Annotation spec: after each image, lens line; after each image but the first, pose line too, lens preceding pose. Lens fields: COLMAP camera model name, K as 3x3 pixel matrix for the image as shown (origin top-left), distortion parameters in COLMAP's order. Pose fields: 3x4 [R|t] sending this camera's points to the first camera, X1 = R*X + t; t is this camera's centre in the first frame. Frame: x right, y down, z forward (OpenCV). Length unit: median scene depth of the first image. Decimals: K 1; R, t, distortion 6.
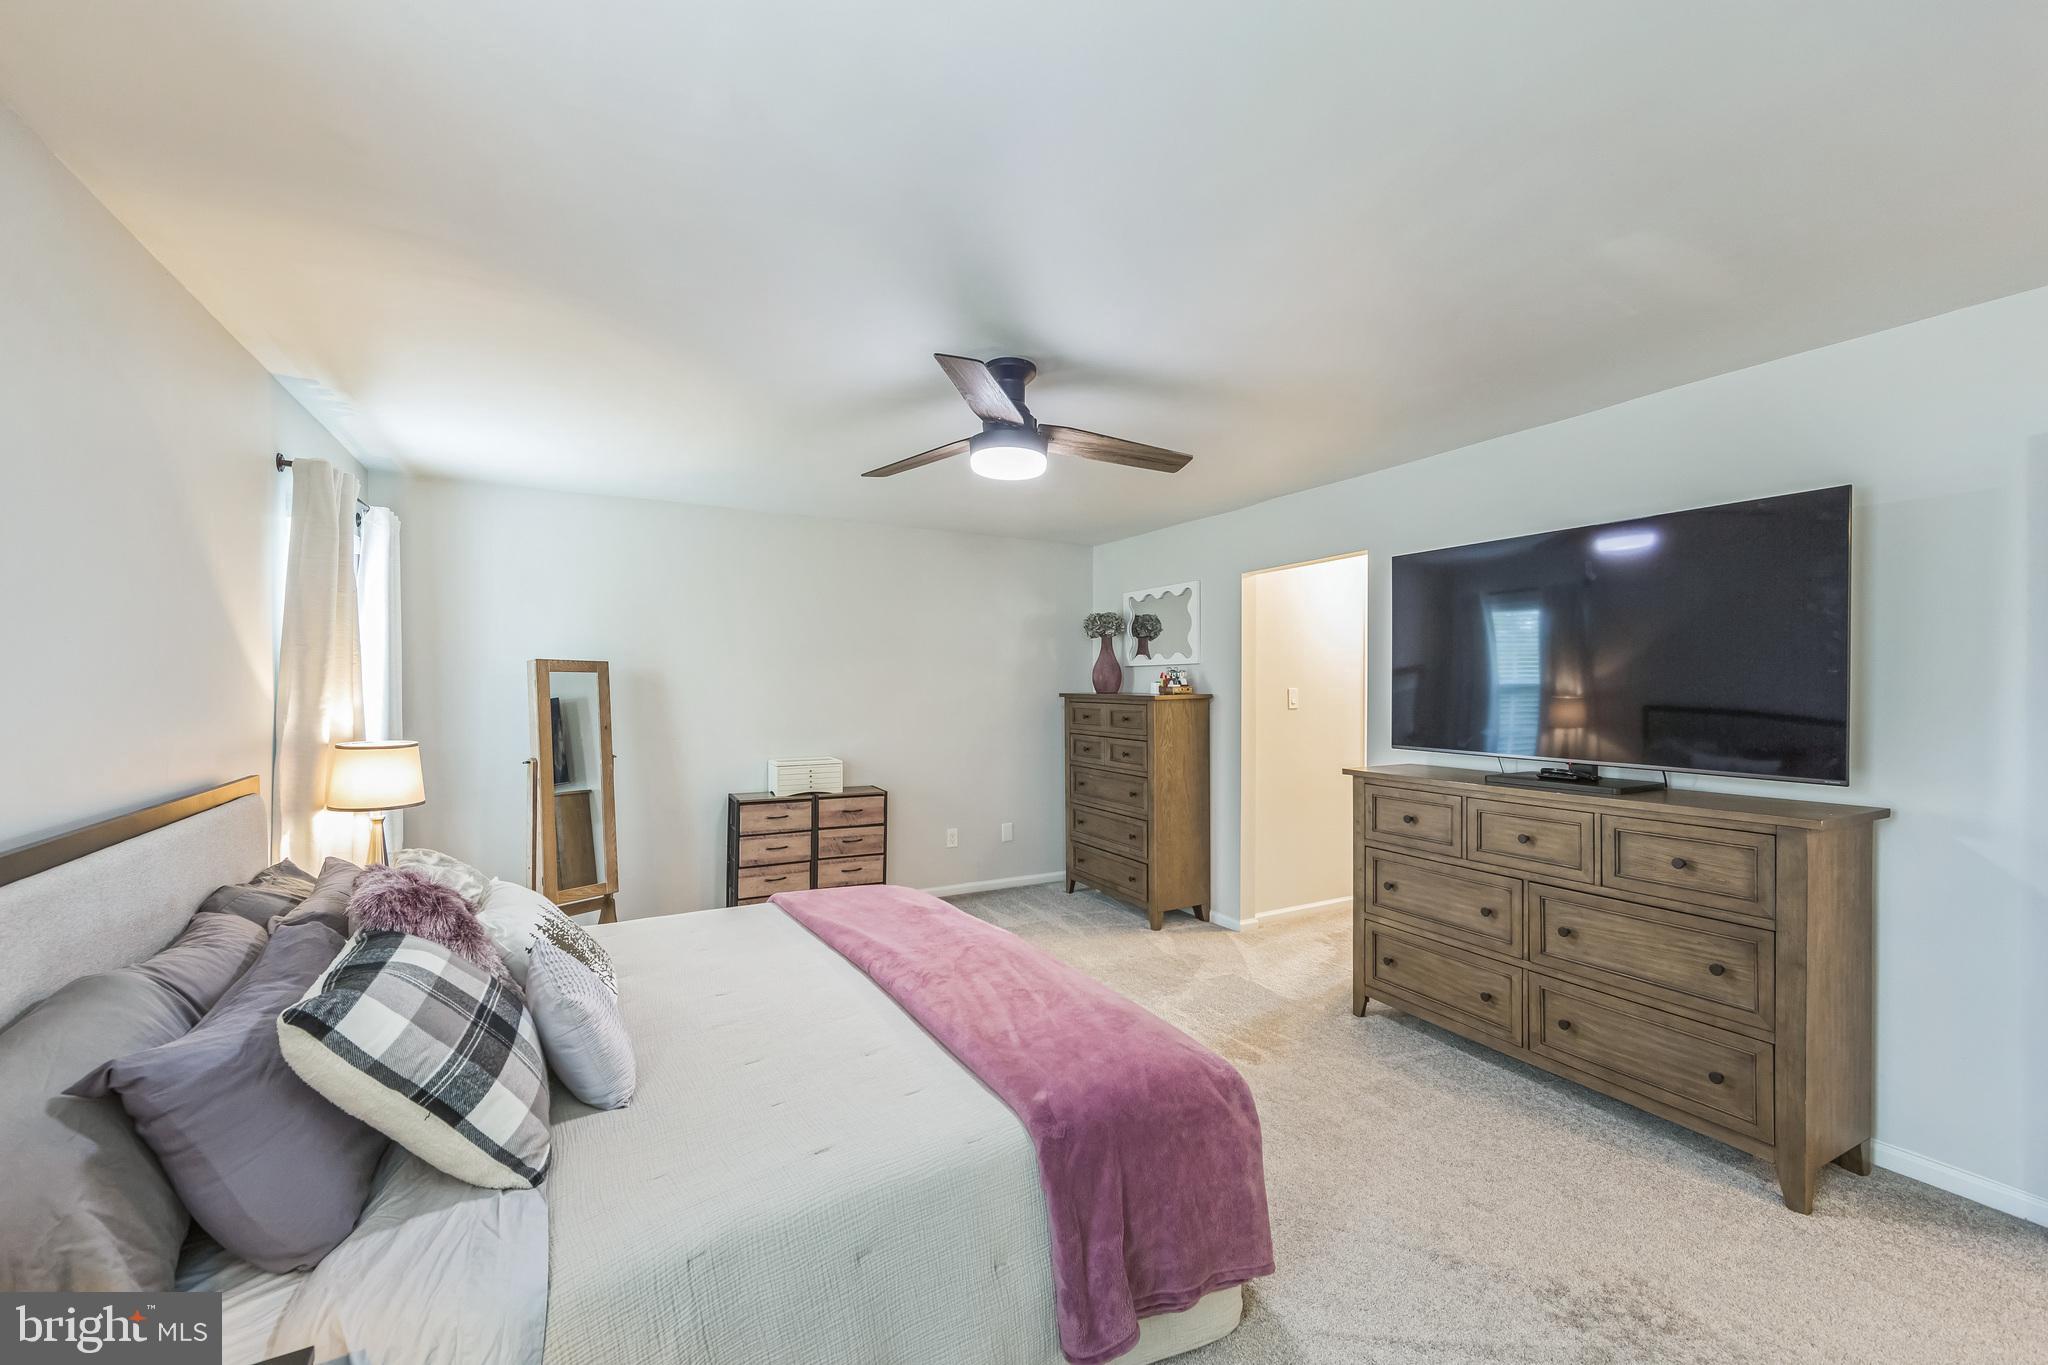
lens RADIAL K [[812.6, 0, 1021.6], [0, 812.6, 686.2], [0, 0, 1]] dist [-0.007263, 0.001657]
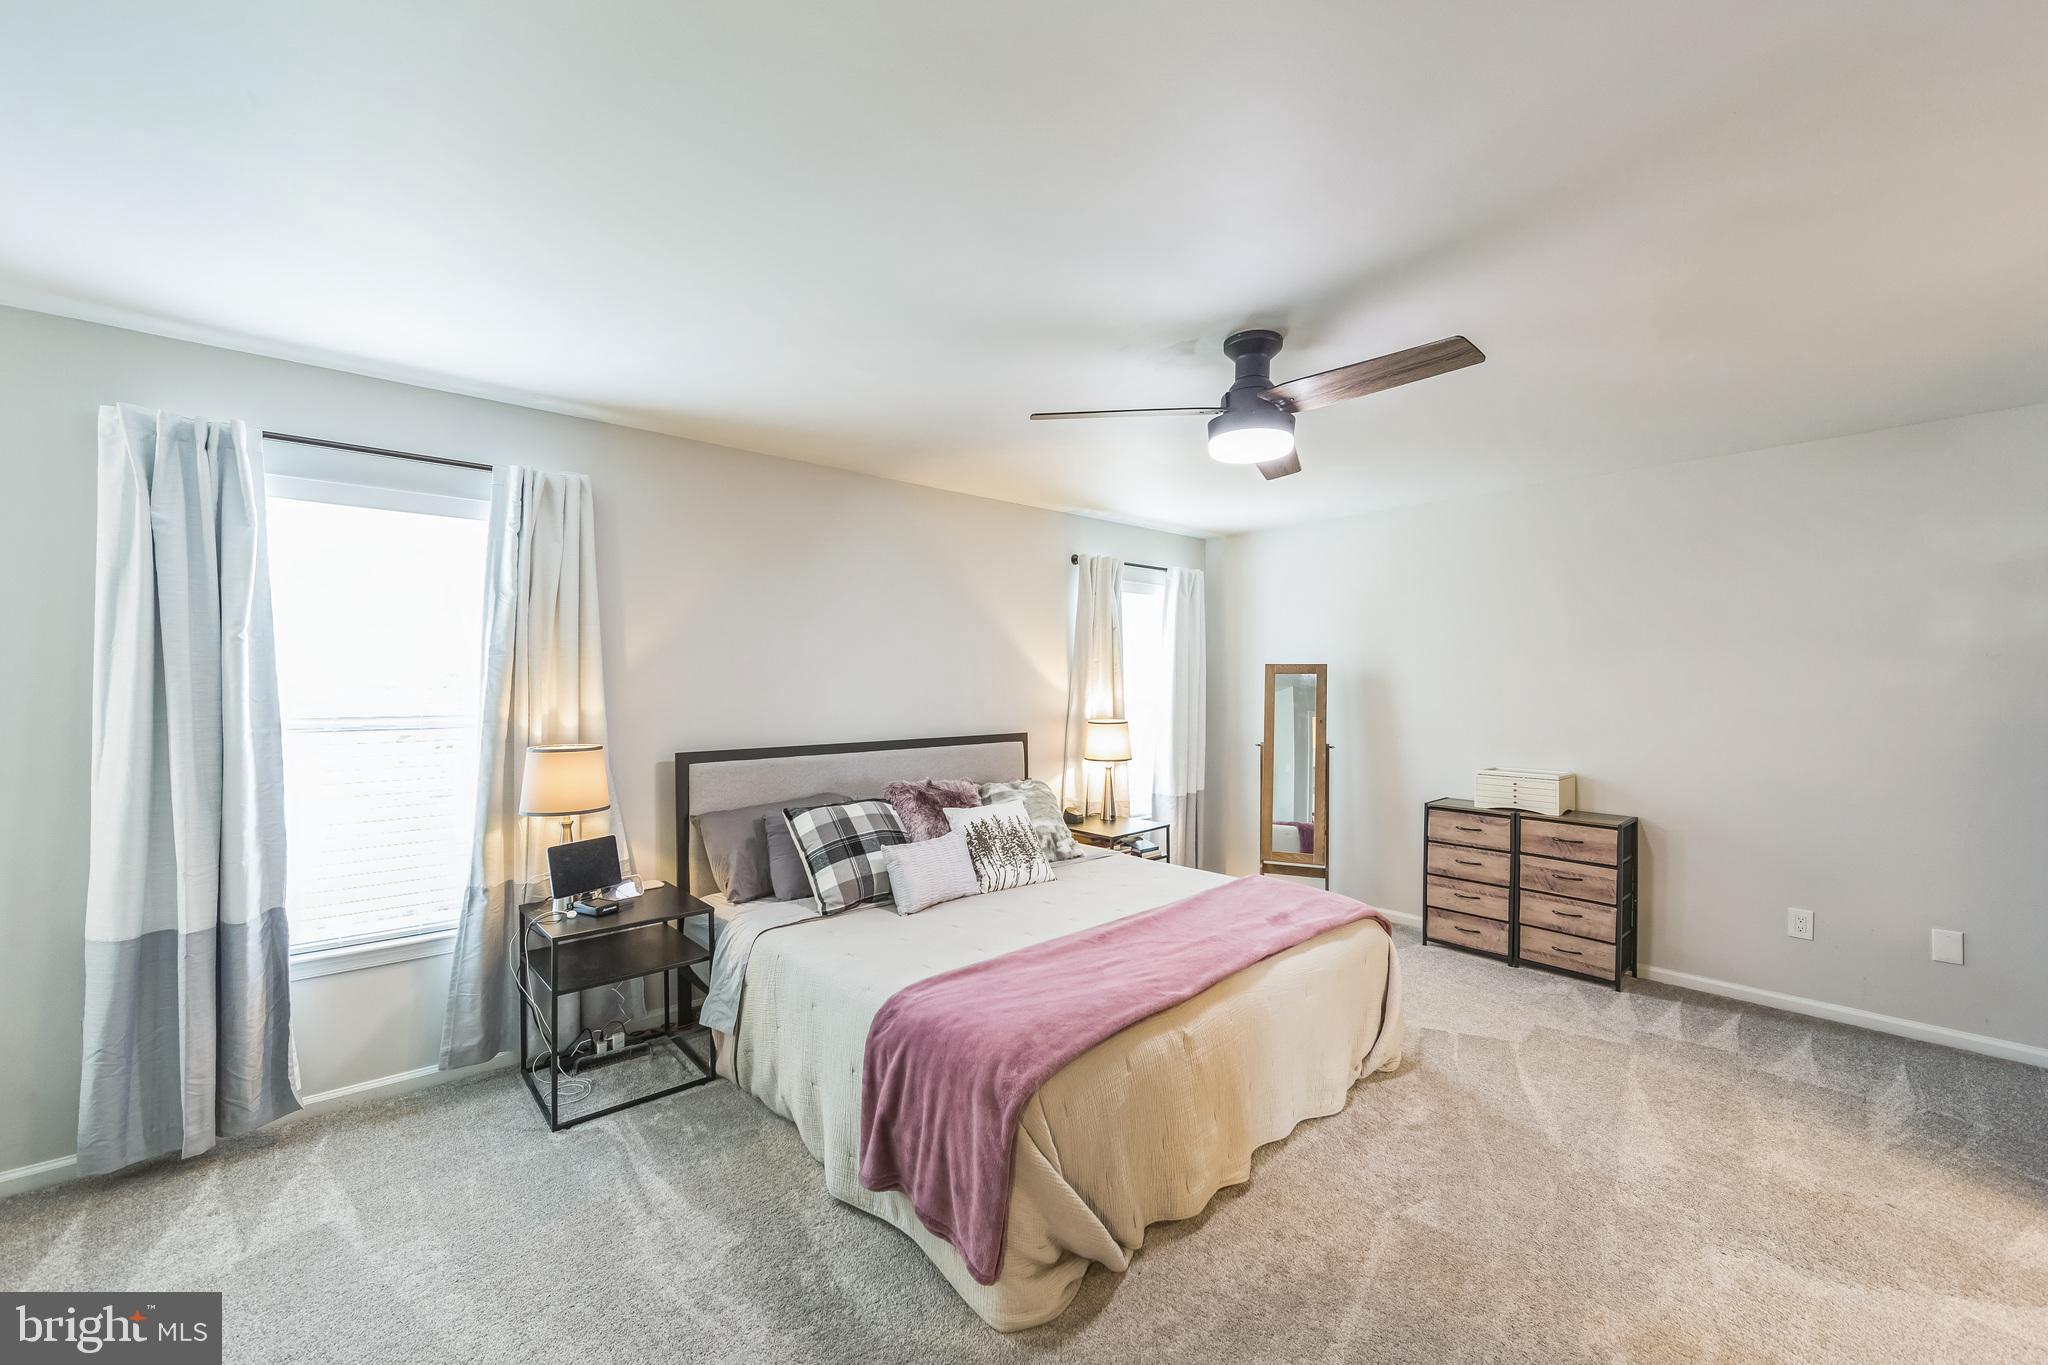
lens RADIAL K [[812.6, 0, 1016.4], [0, 812.6, 686.7], [0, 0, 1]] dist [-0.007263, 0.001657]
pose [[0.192823, 0.000547, -0.981233, 0.485200], [0.000220, 1.000000, 0.000601, 0.000877], [0.981234, -0.000332, 0.192822, 0.319959]]
